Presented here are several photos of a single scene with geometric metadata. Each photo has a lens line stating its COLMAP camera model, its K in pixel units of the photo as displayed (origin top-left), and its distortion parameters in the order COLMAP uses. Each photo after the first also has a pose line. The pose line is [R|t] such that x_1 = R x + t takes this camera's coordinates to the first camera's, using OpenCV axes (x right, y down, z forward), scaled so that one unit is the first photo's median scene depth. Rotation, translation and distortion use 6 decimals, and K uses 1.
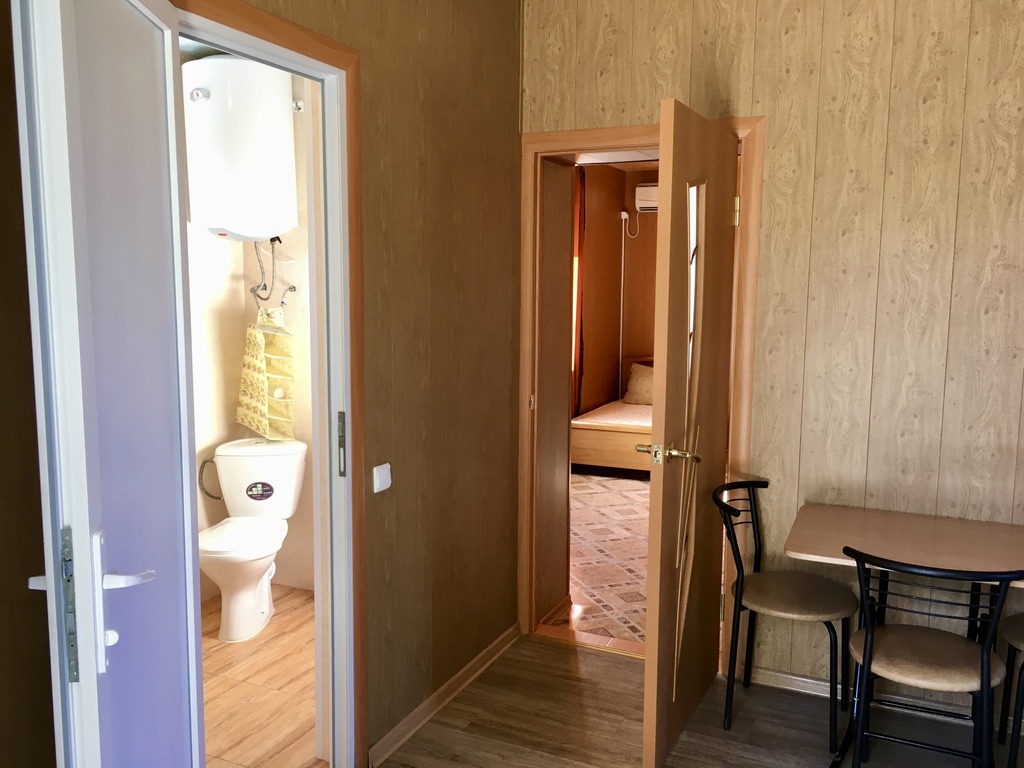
lens RADIAL K [[874.0, 0, 512.8], [0, 874.0, 384.9], [0, 0, 1]] dist [0.040298, 0.000003]
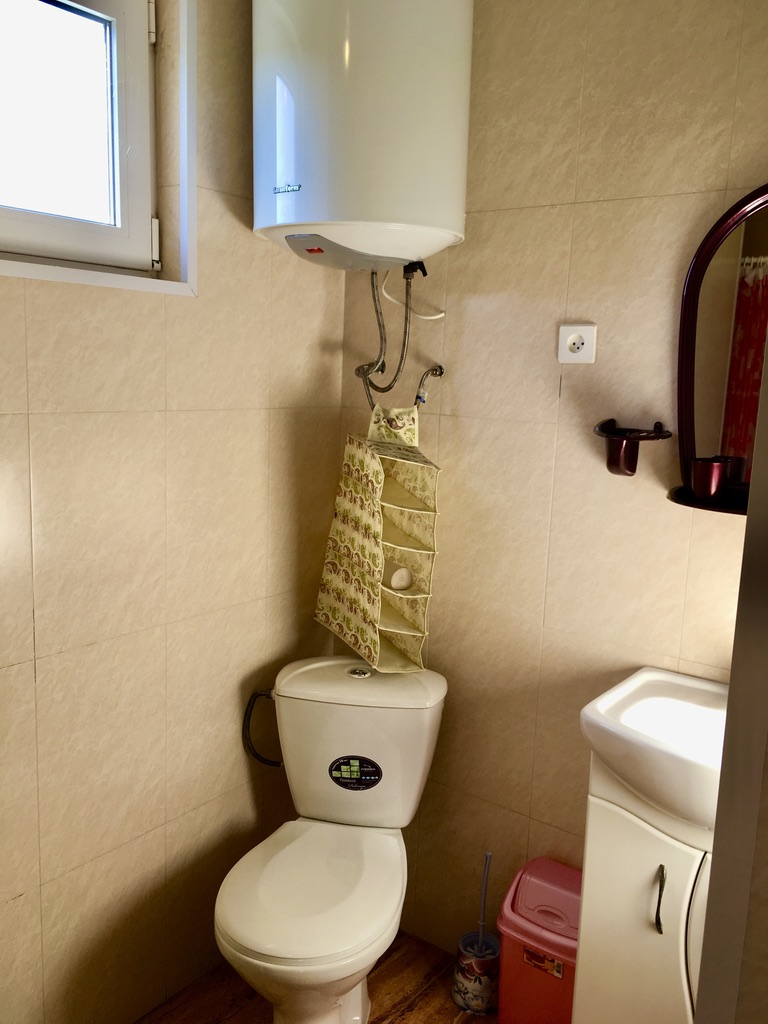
lens RADIAL K [[874.0, 0, 383.5], [0, 874.0, 511.8], [0, 0, 1]] dist [0.040298, 0.000003]
pose [[0.978545, 0.066127, -0.195132, -0.180413], [-0.058478, 0.997287, 0.044709, -0.050273], [0.197559, -0.032339, 0.979757, 0.505024]]
